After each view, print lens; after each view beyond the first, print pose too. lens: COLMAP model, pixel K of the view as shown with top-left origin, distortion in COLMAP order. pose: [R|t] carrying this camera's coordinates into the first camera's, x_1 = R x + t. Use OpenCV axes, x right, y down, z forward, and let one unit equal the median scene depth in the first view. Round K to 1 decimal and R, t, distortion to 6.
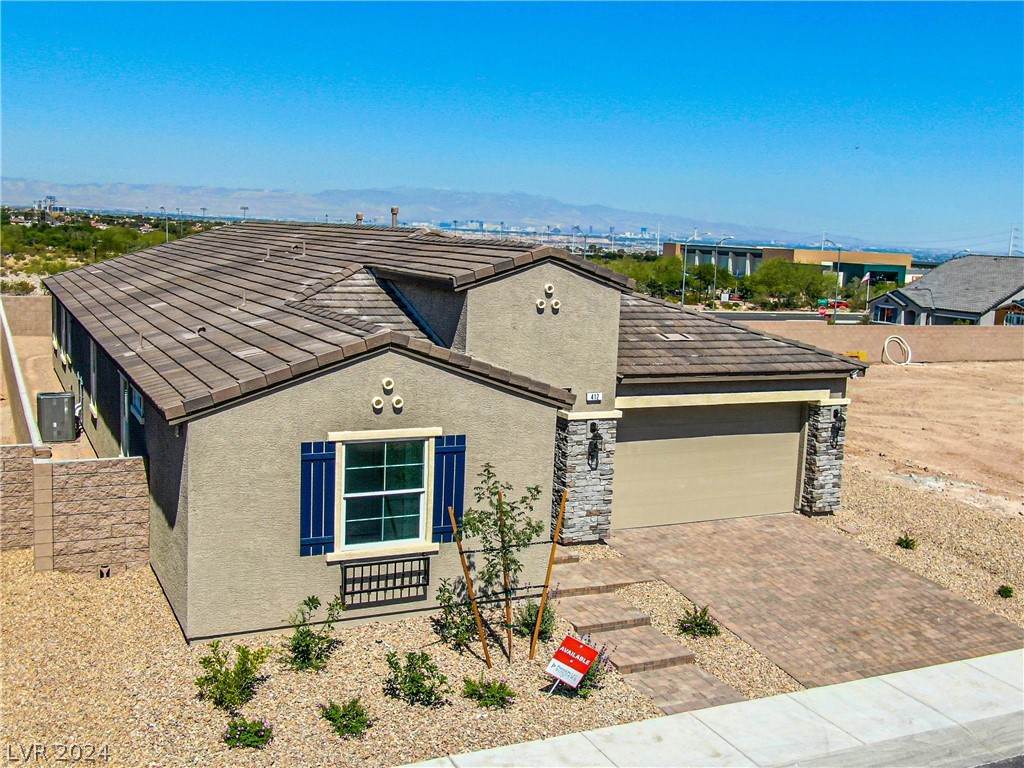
lens RADIAL K [[1093.7, 0, 546.3], [0, 1093.7, 356.8], [0, 0, 1]] dist [-0.008097, 0.020503]
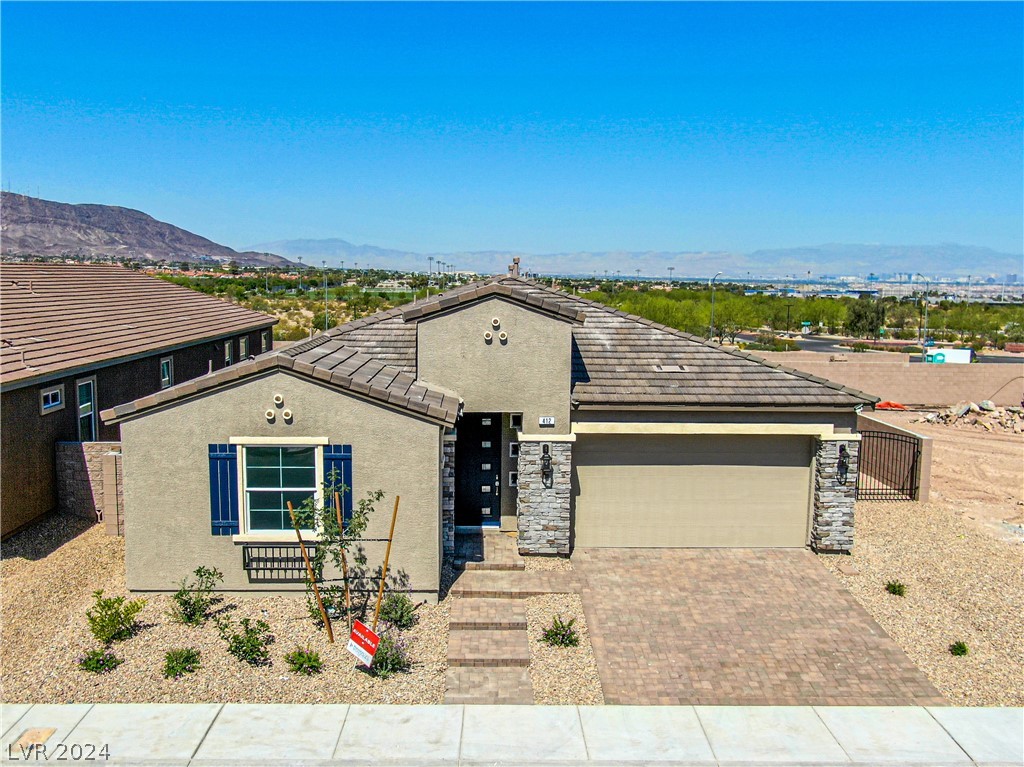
lens RADIAL K [[986.7, 0, 512.0], [0, 986.7, 383.5], [0, 0, 1]] dist [-0.002783, 0.012532]
pose [[0.903526, 0.012679, -0.428345, 0.503373], [-0.020406, 0.999701, -0.013450, 0.015287], [0.428047, 0.020893, 0.903515, 0.109715]]
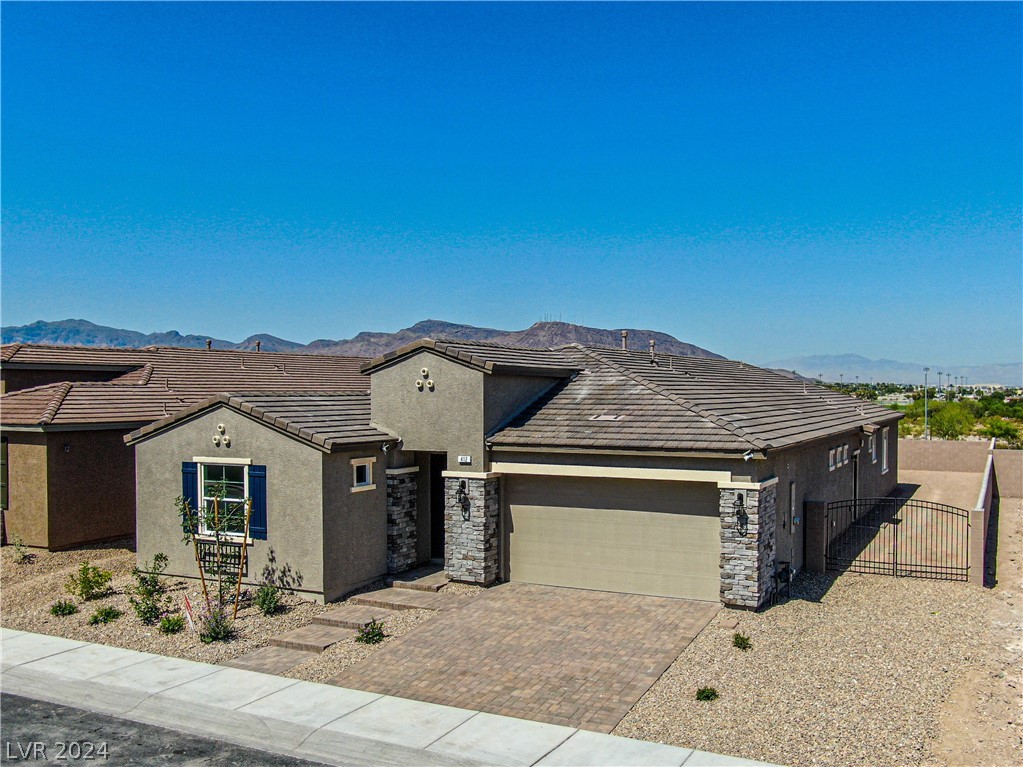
lens RADIAL K [[960.8, 0, 543.4], [0, 960.8, 398.2], [0, 0, 1]] dist [-0.003473, 0.015749]
pose [[0.597347, -0.036636, -0.801146, 1.109832], [-0.064879, 0.993474, -0.093806, 0.073819], [0.799355, 0.108012, 0.591072, 0.498554]]
